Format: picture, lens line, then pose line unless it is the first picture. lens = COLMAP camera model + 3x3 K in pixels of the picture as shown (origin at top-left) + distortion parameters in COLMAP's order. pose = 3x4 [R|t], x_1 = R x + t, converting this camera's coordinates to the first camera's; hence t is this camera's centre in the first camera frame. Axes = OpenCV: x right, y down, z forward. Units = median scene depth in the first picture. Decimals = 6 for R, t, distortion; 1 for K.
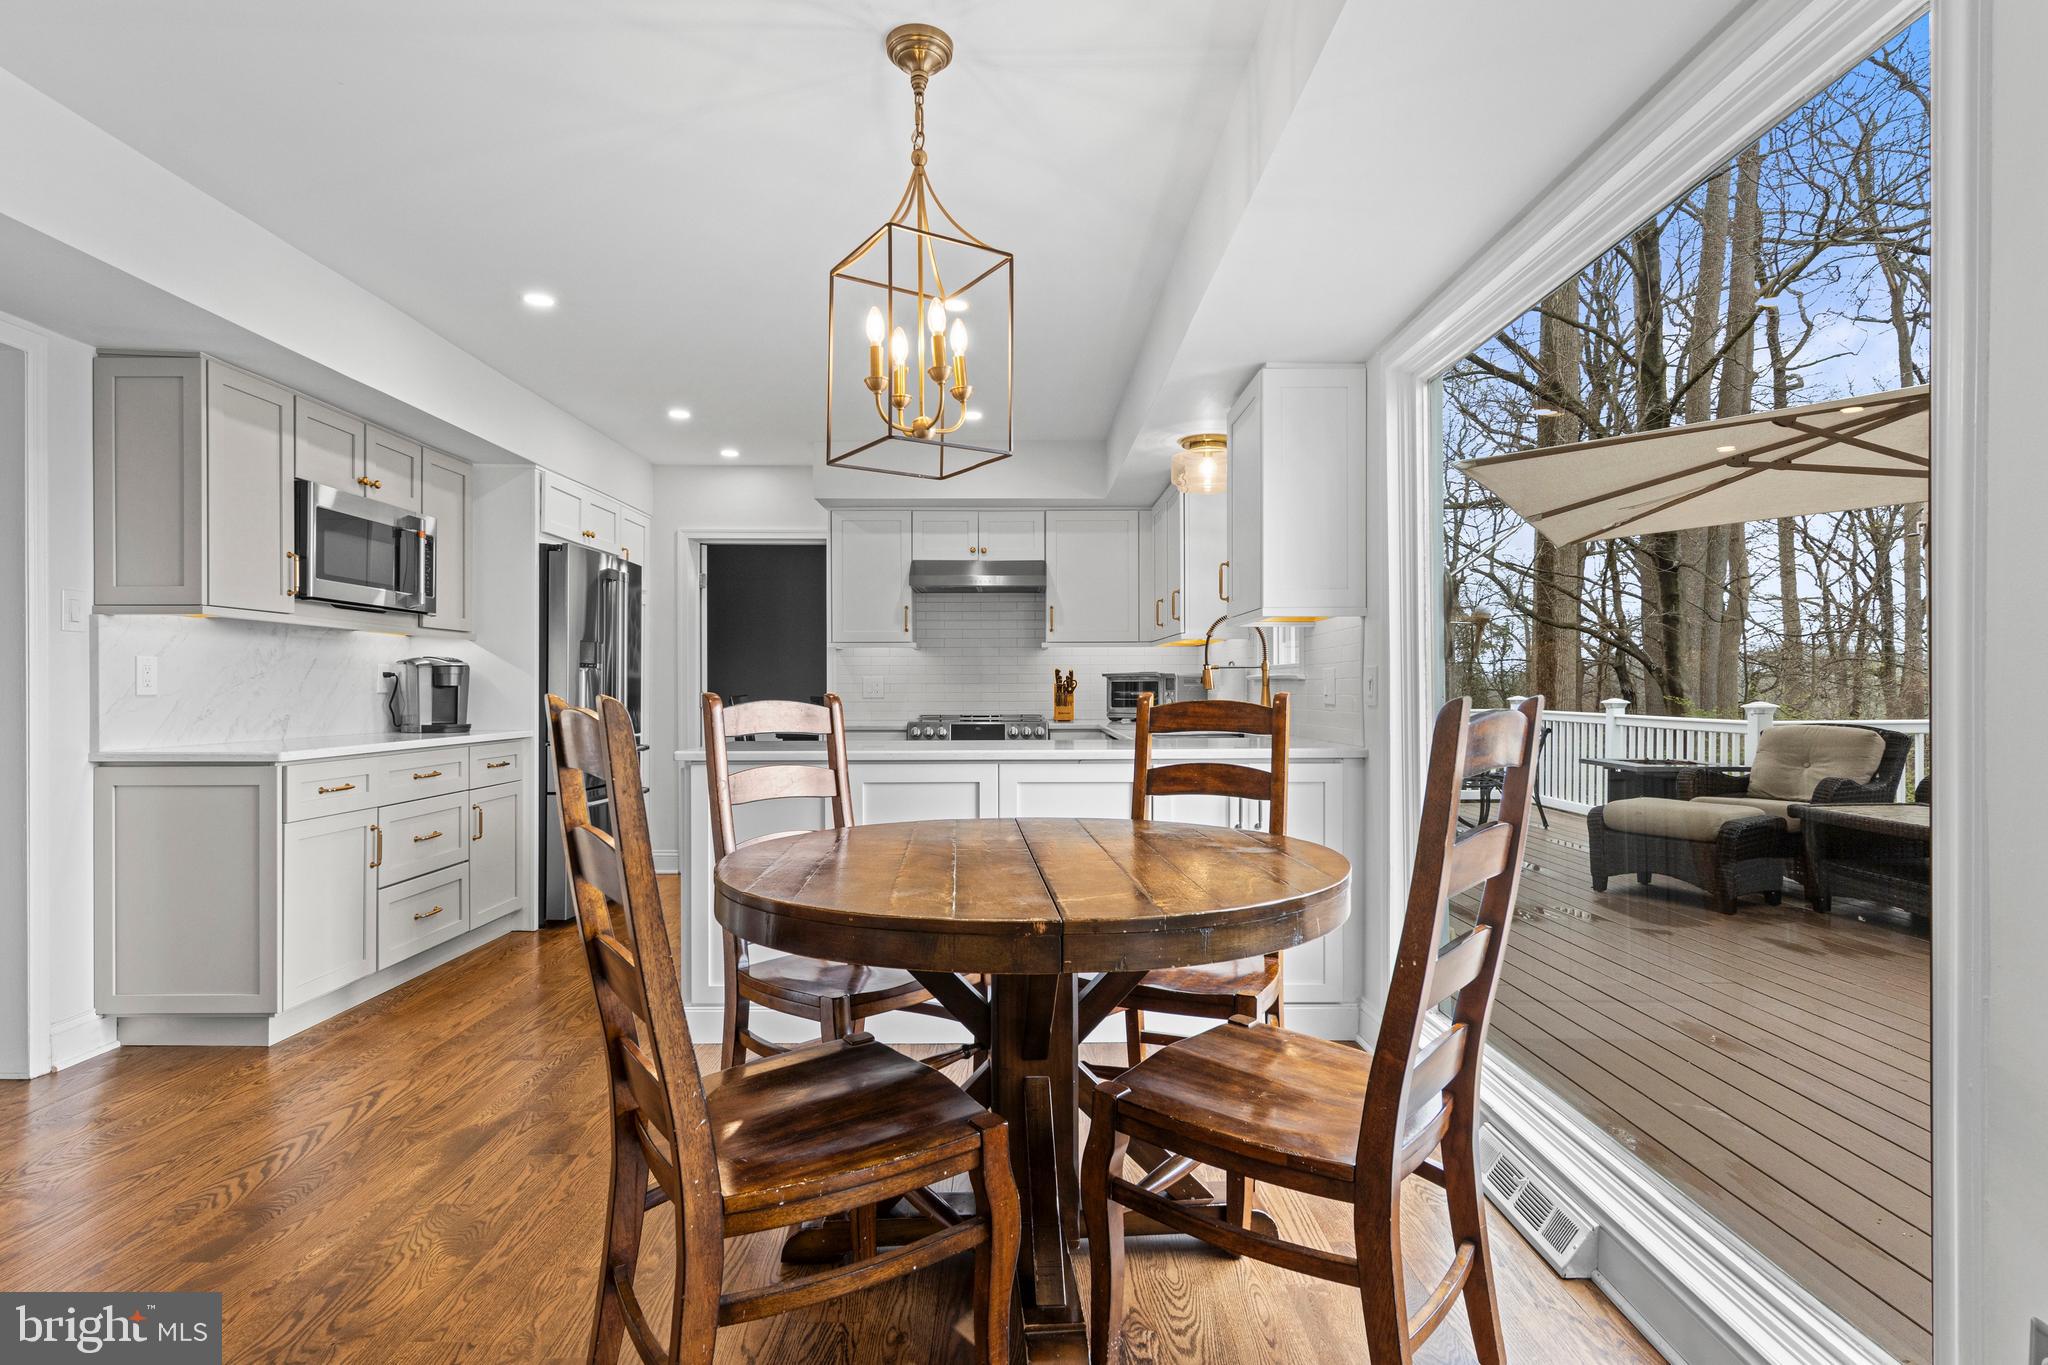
lens RADIAL K [[1047.5, 0, 1034.4], [0, 1047.5, 682.4], [0, 0, 1]] dist [0.015766, -0.006515]
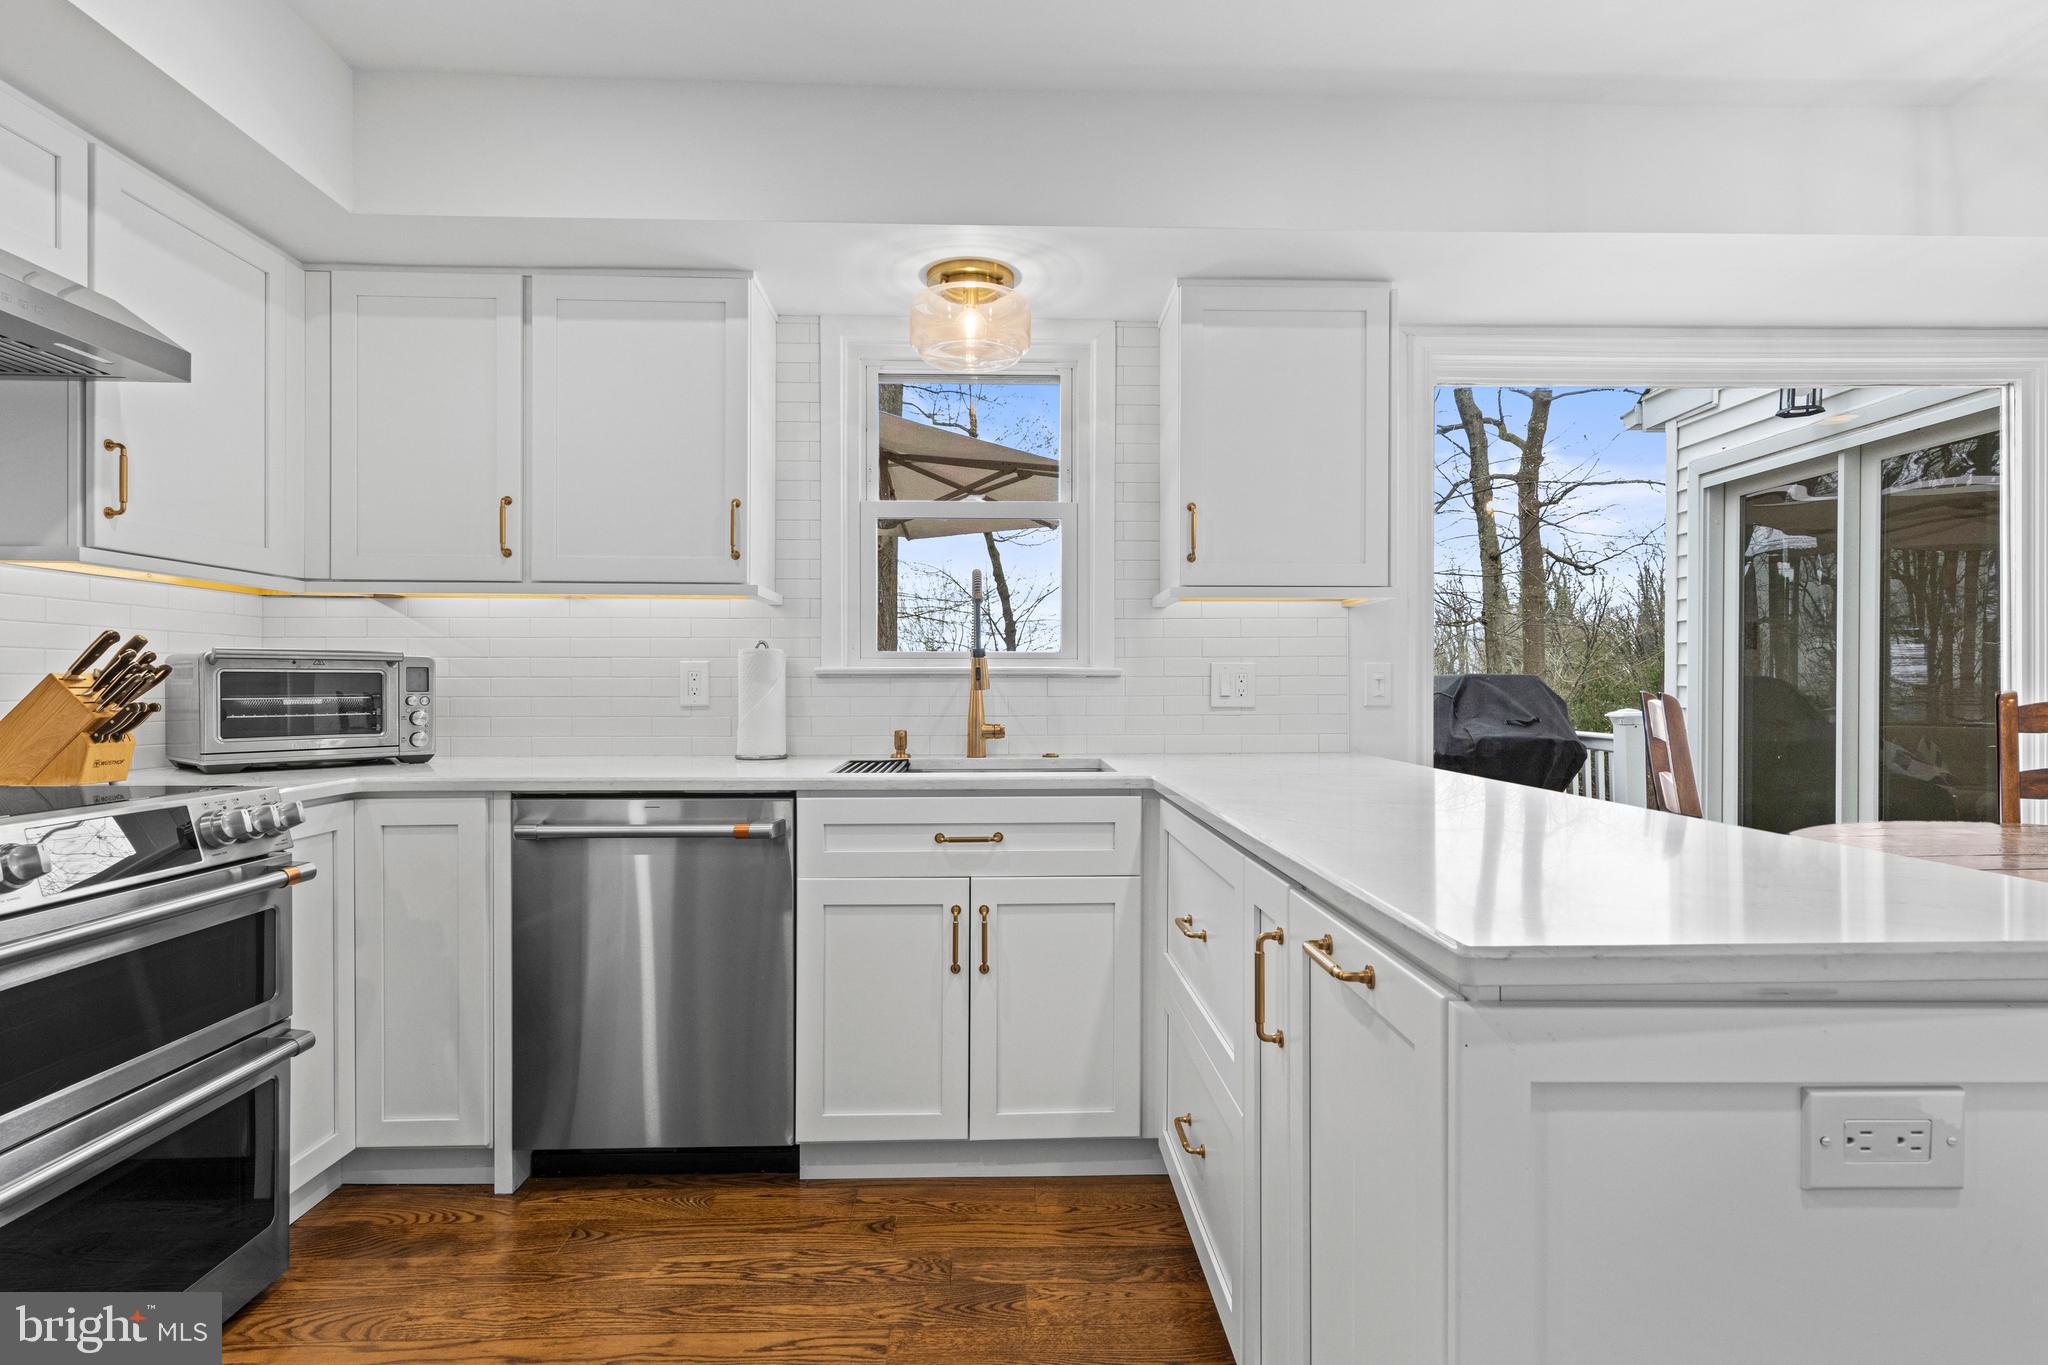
lens RADIAL K [[1047.5, 0, 1017.4], [0, 1047.5, 690.0], [0, 0, 1]] dist [0.015766, -0.006515]
pose [[-0.015693, 0.000641, 0.999877, -0.318327], [-0.003714, 0.999993, -0.000699, 0.005125], [-0.999870, -0.003725, -0.015690, 0.715552]]
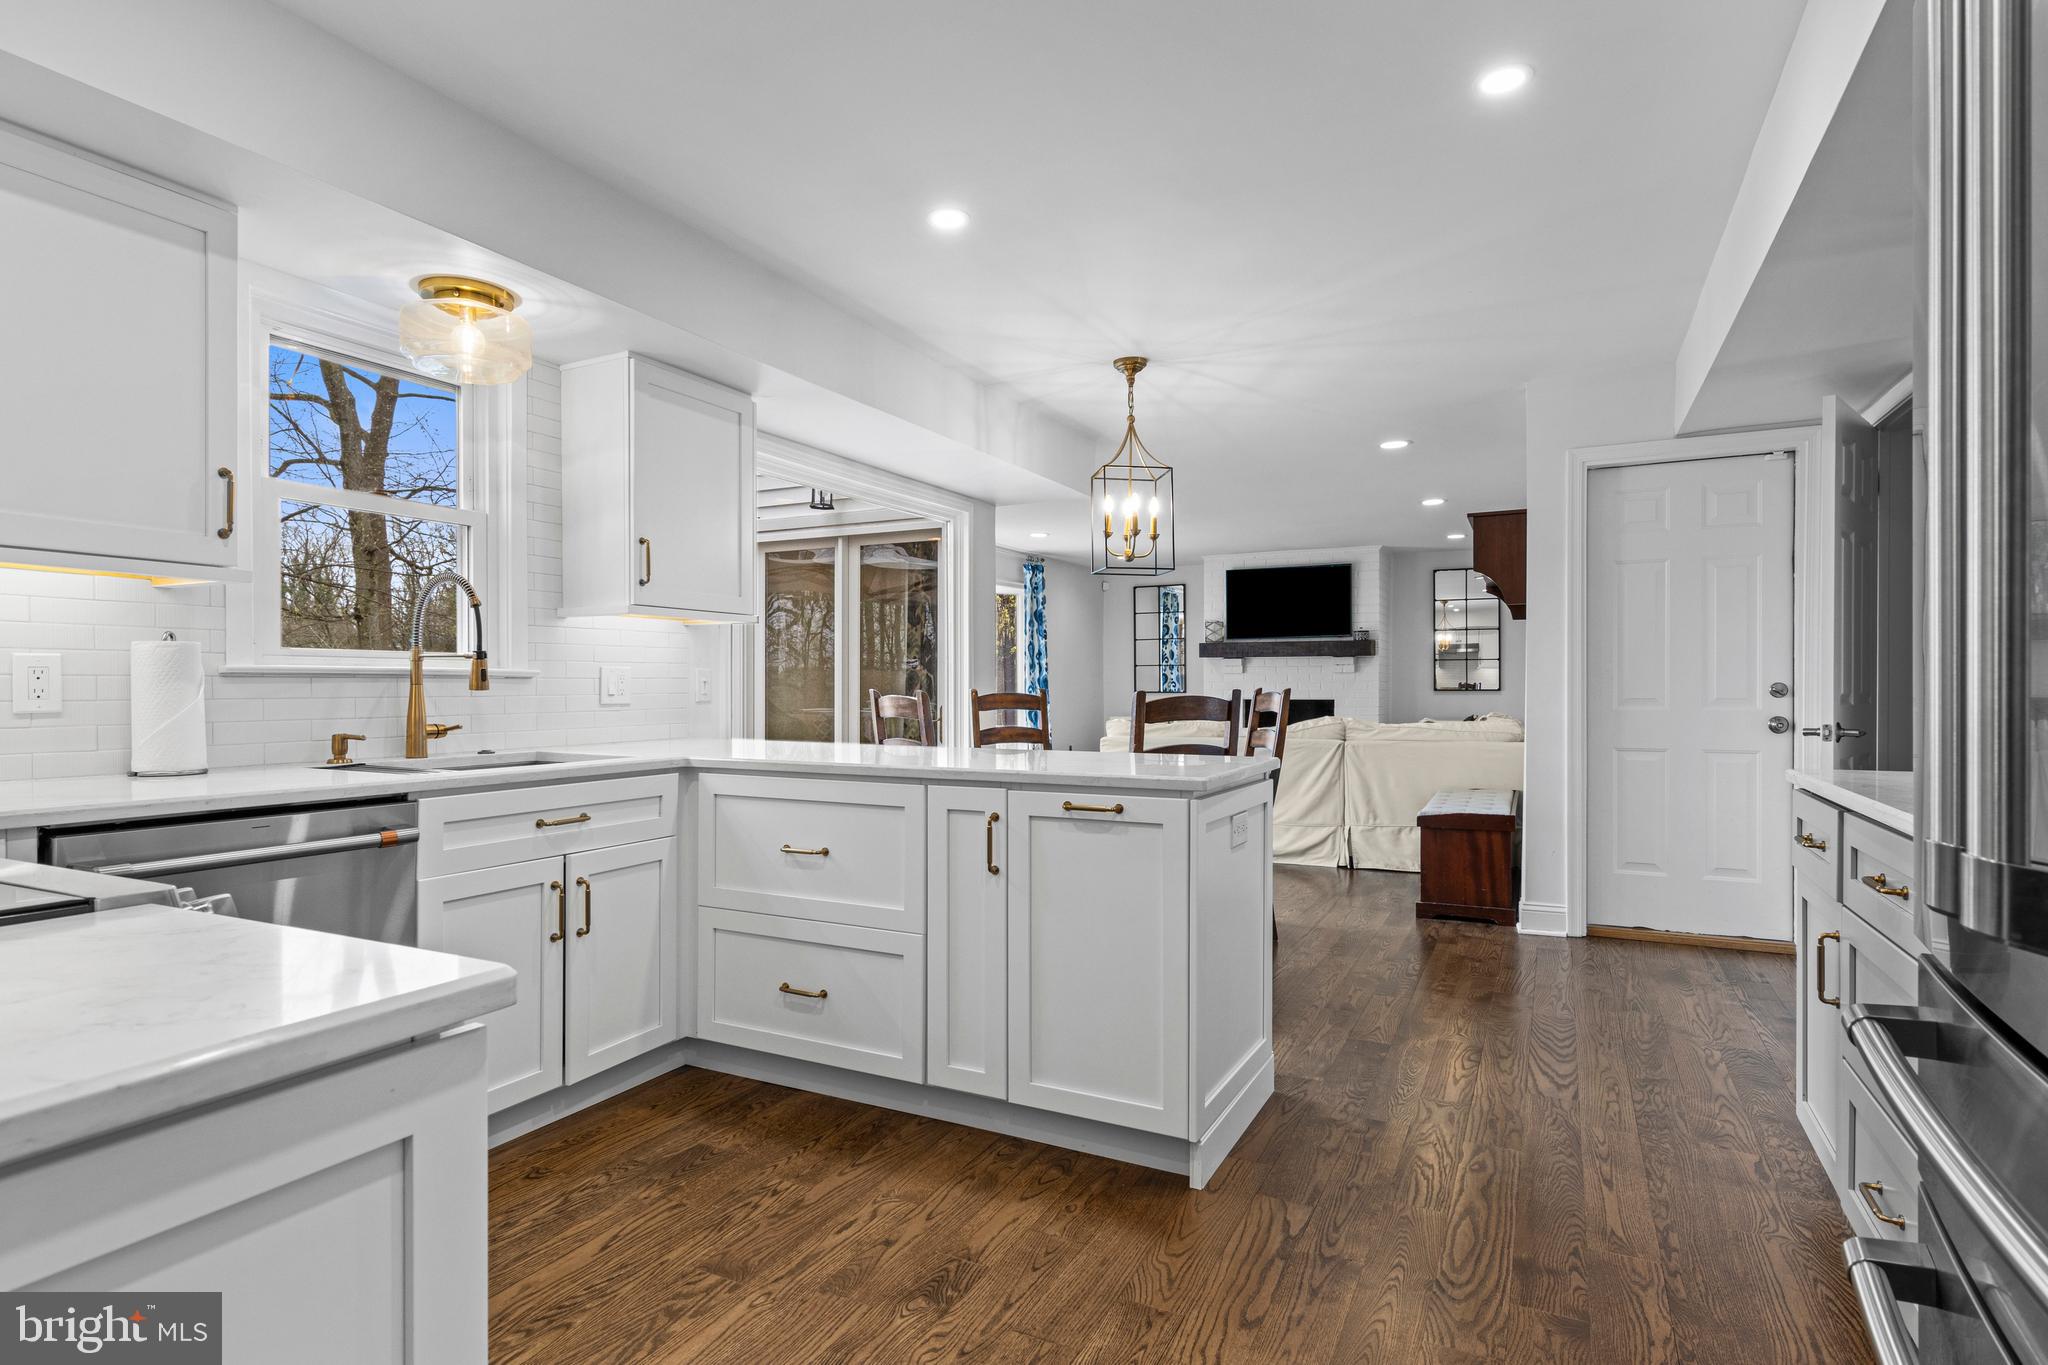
lens RADIAL K [[1047.5, 0, 1029.5], [0, 1047.5, 697.8], [0, 0, 1]] dist [0.015766, -0.006515]
pose [[-0.887043, -0.003002, 0.461676, -0.307726], [0.000249, 0.999976, 0.006982, 0.004961], [-0.461686, 0.006309, -0.887021, 1.021602]]
